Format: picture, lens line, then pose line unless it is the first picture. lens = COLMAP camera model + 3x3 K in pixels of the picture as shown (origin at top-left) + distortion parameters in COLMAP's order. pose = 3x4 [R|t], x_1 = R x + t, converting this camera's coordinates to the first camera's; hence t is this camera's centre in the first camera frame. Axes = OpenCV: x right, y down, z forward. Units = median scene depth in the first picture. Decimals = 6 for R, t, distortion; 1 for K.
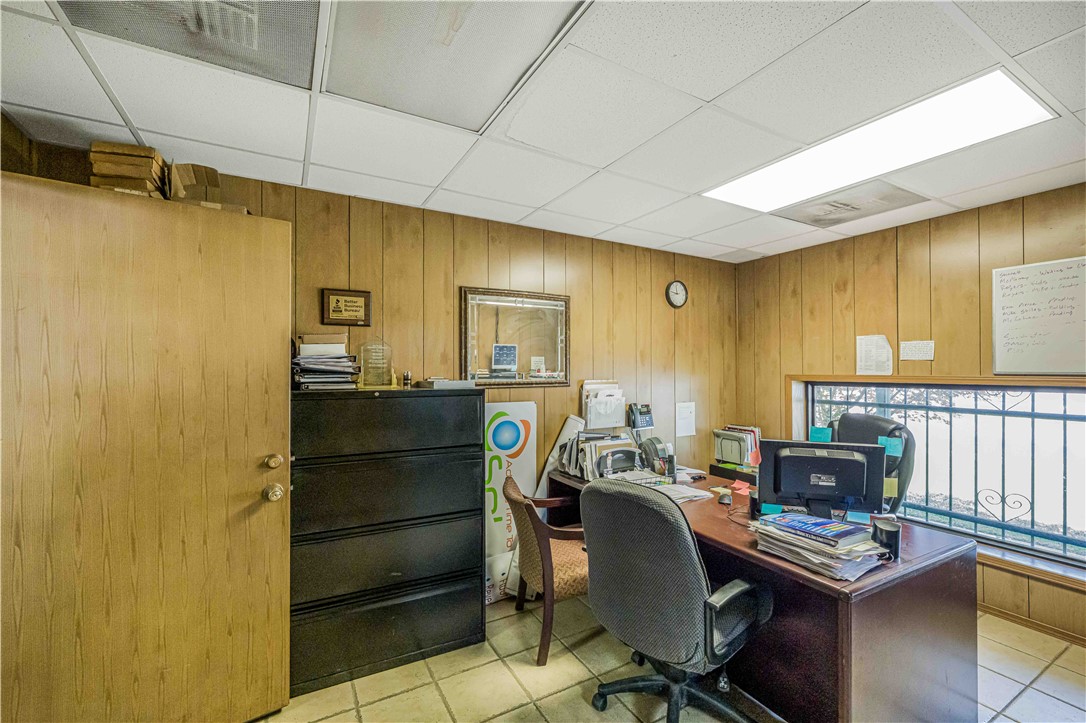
lens RADIAL K [[459.4, 0, 543.7], [0, 459.4, 366.0], [0, 0, 1]] dist [-0.001461, 0.001817]
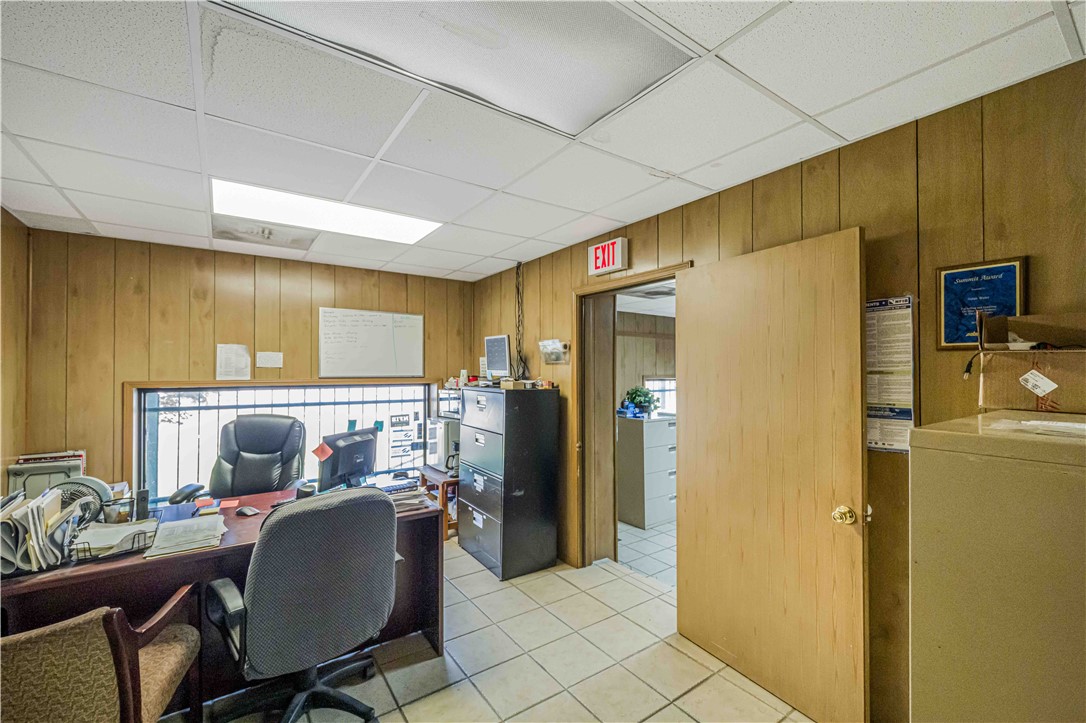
lens RADIAL K [[459.4, 0, 541.1], [0, 459.4, 366.0], [0, 0, 1]] dist [-0.001461, 0.001817]
pose [[-0.099874, 0.009869, 0.994951, -0.427635], [-0.008181, 0.999909, -0.010739, -0.007906], [-0.994966, -0.009212, -0.099784, 0.329273]]
